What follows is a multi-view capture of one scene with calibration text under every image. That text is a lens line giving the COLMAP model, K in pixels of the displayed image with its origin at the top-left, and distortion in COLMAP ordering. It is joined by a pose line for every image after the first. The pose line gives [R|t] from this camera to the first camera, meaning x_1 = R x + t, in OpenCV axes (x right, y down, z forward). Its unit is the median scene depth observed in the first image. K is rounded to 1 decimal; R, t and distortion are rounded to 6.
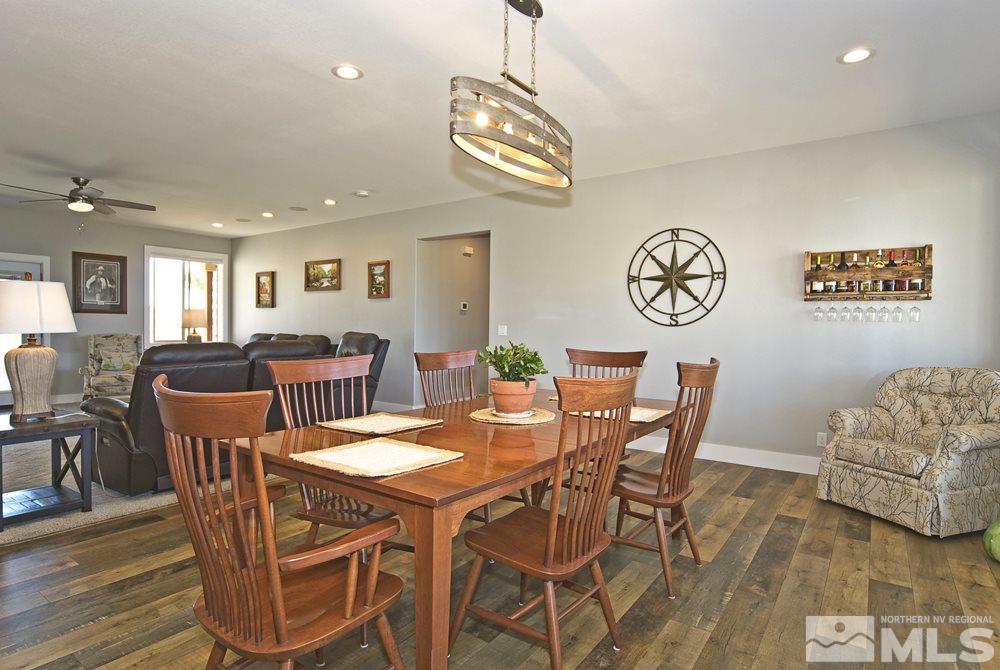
lens RADIAL K [[538.5, 0, 501.2], [0, 538.5, 340.5], [0, 0, 1]] dist [-0.017882, 0.002659]
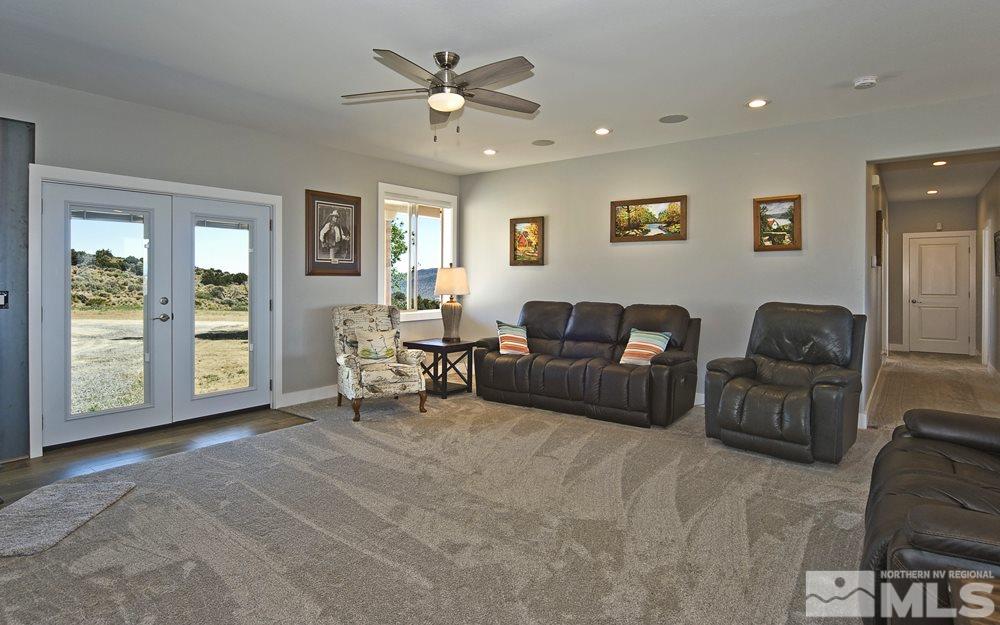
lens RADIAL K [[535.9, 0, 492.5], [0, 535.9, 287.1], [0, 0, 1]] dist [-0.023275, 0.000088]
pose [[0.999041, -0.007425, -0.043152, -0.510088], [0.006857, 0.999888, -0.013298, -0.024597], [0.043246, 0.012989, 0.998980, 0.290951]]
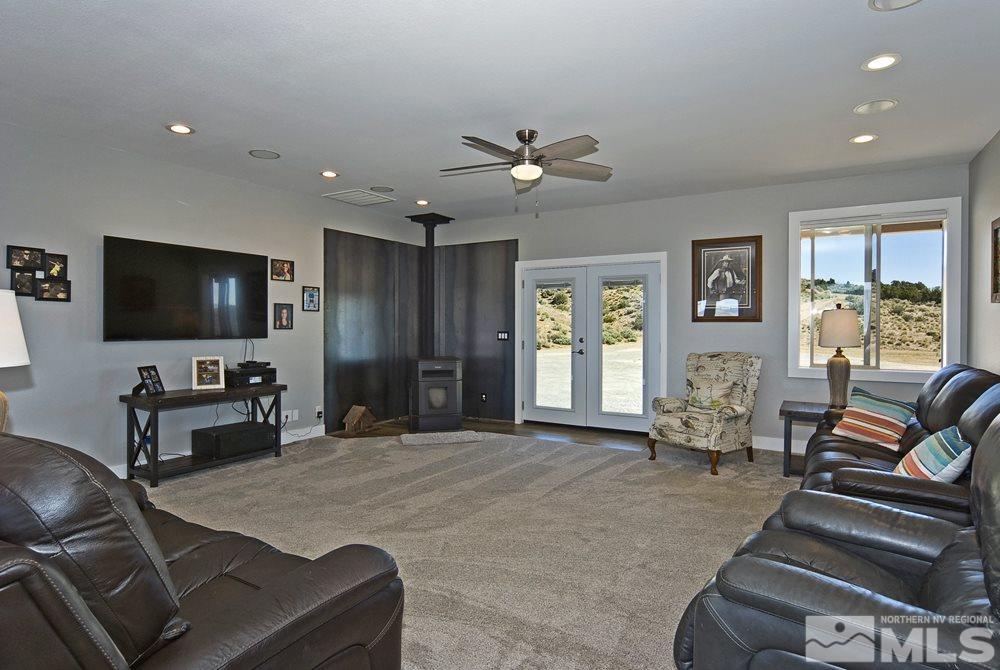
lens RADIAL K [[538.5, 0, 500.7], [0, 538.5, 333.5], [0, 0, 1]] dist [-0.017882, 0.002659]
pose [[0.091437, 0.013111, -0.995725, -0.070391], [-0.023976, 0.999652, 0.010961, -0.036363], [0.995522, 0.022871, 0.091719, 0.643505]]
